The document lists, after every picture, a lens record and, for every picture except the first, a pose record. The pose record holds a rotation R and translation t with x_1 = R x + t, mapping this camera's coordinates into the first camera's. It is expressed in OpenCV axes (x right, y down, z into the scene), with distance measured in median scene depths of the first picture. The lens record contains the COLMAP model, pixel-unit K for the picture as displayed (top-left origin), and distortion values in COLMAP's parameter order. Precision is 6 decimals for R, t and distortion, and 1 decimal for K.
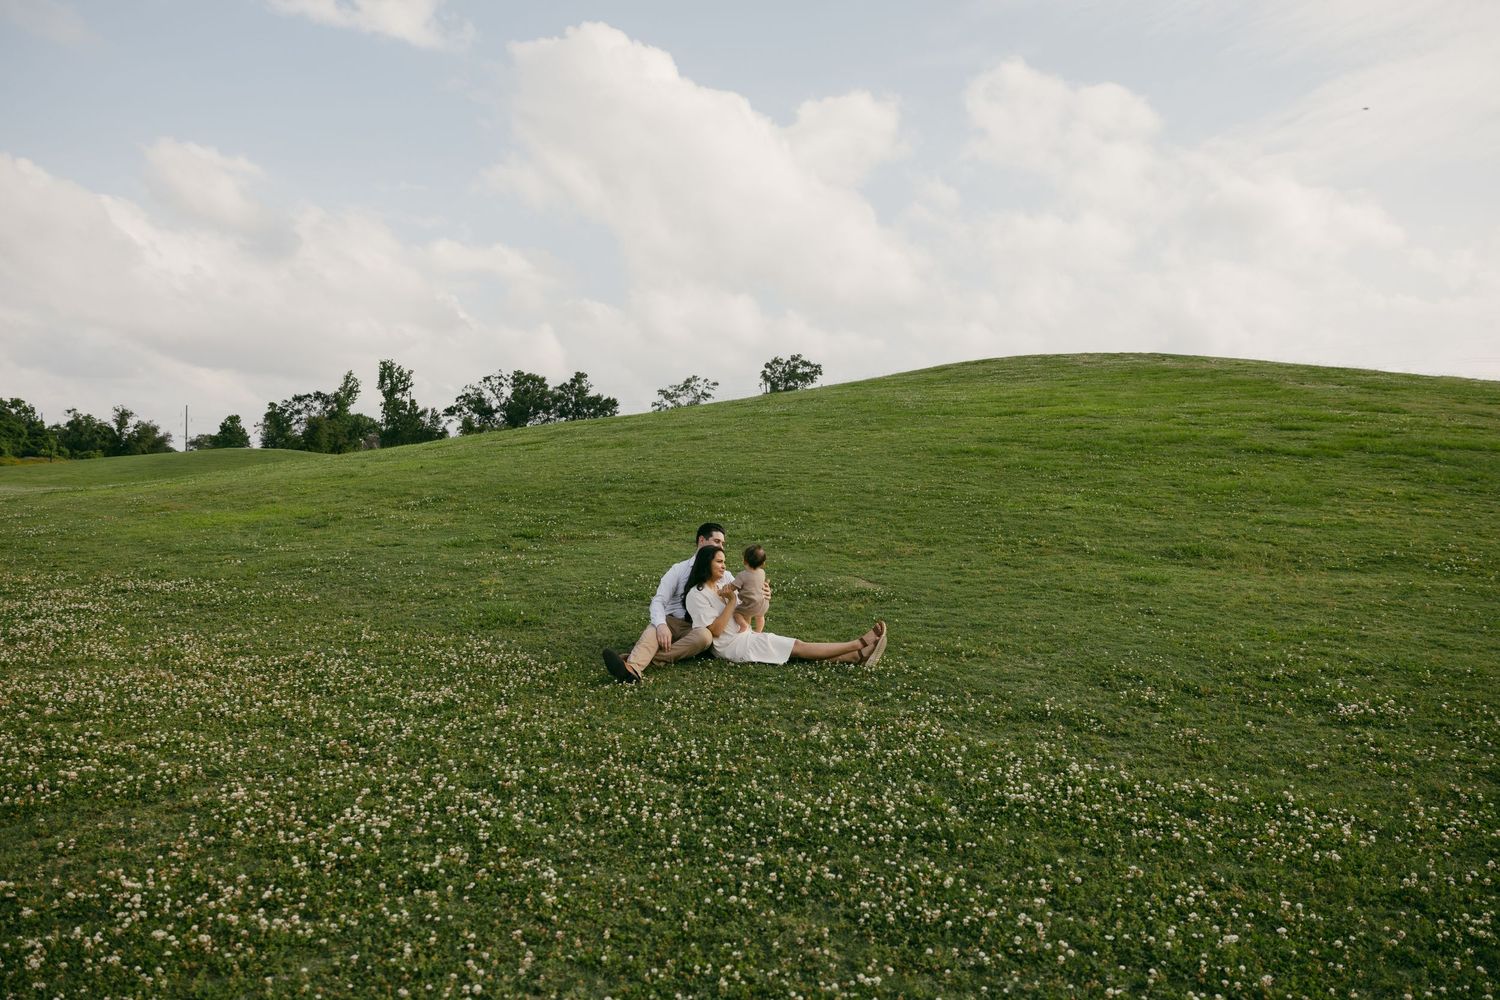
lens RADIAL K [[1651.6, 0, 750.0], [0, 1651.6, 500.0], [0, 0, 1]] dist [-0.000912, 0.004759]
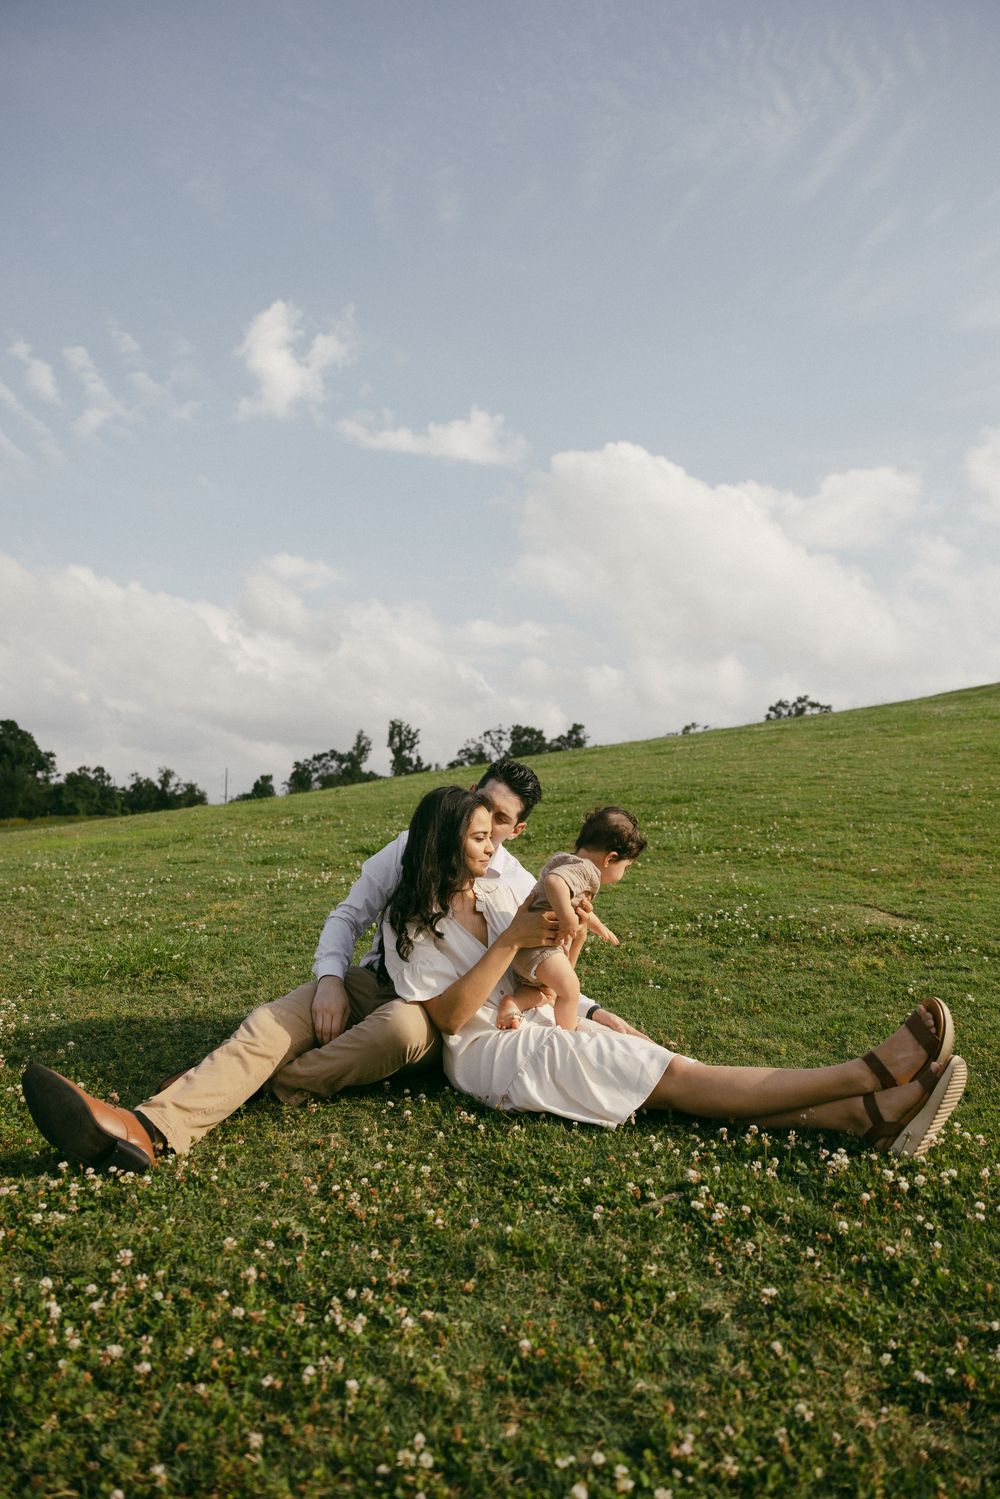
lens RADIAL K [[1000.6, 0, 498.7], [0, 1000.6, 781.3], [0, 0, 1]] dist [-0.000057, 0.000160]
pose [[0.954730, -0.027207, -0.296226, 0.030456], [-0.008243, 0.993007, -0.117769, 0.029020], [0.297359, 0.114879, 0.947830, 0.422176]]
